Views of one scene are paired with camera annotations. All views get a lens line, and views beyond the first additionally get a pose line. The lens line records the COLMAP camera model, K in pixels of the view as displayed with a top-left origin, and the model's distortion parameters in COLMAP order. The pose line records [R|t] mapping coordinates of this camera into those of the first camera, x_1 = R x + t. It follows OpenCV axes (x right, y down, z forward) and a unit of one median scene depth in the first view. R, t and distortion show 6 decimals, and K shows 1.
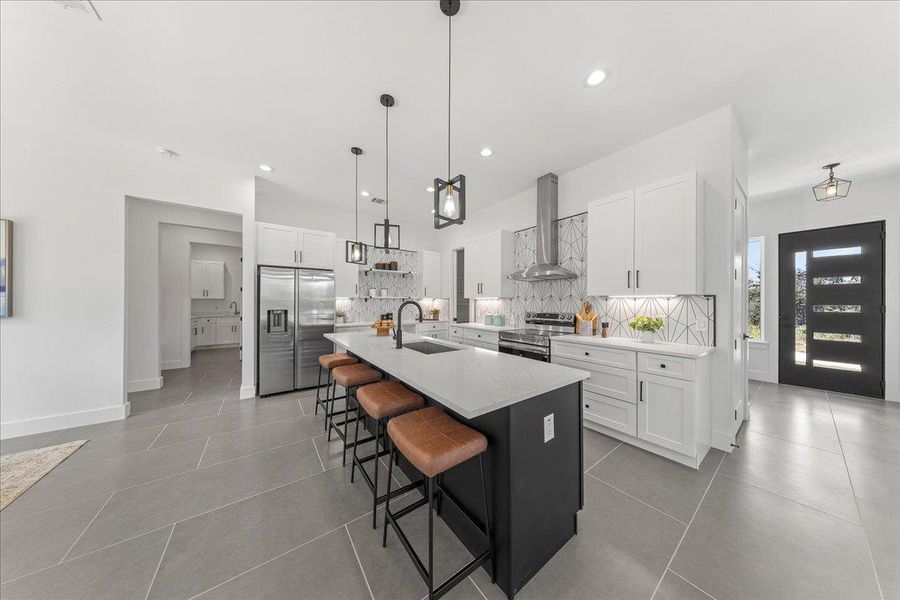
lens RADIAL K [[259.4, 0, 452.0], [0, 259.4, 300.0], [0, 0, 1]] dist [0.000695, -0.000006]
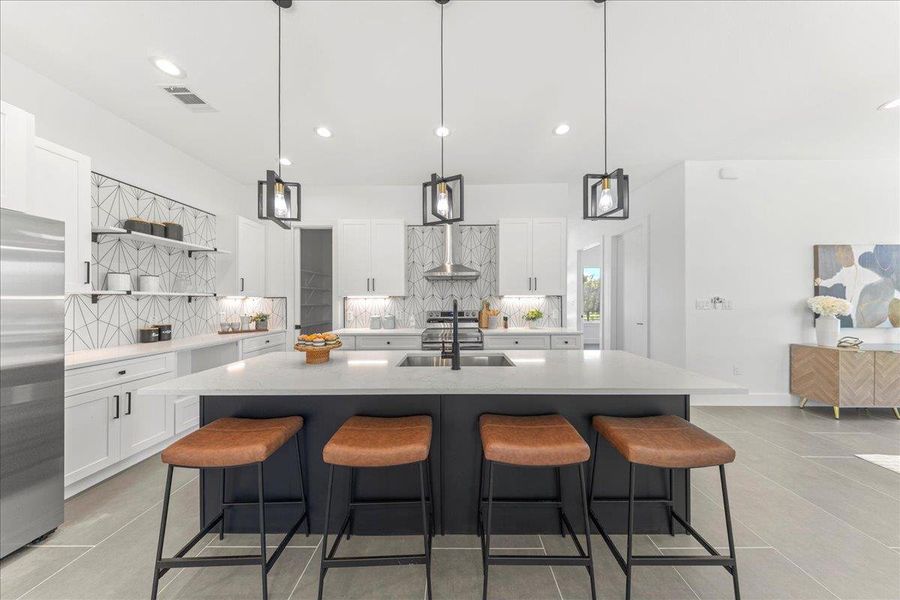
lens RADIAL K [[270.1, 0, 410.1], [0, 270.1, 298.0], [0, 0, 1]] dist [0.000015, -0.000126]
pose [[0.574052, 0.004667, 0.818805, -0.587516], [0.000539, 0.999981, -0.006078, 0.003275], [-0.818818, 0.003931, 0.574039, 0.479971]]
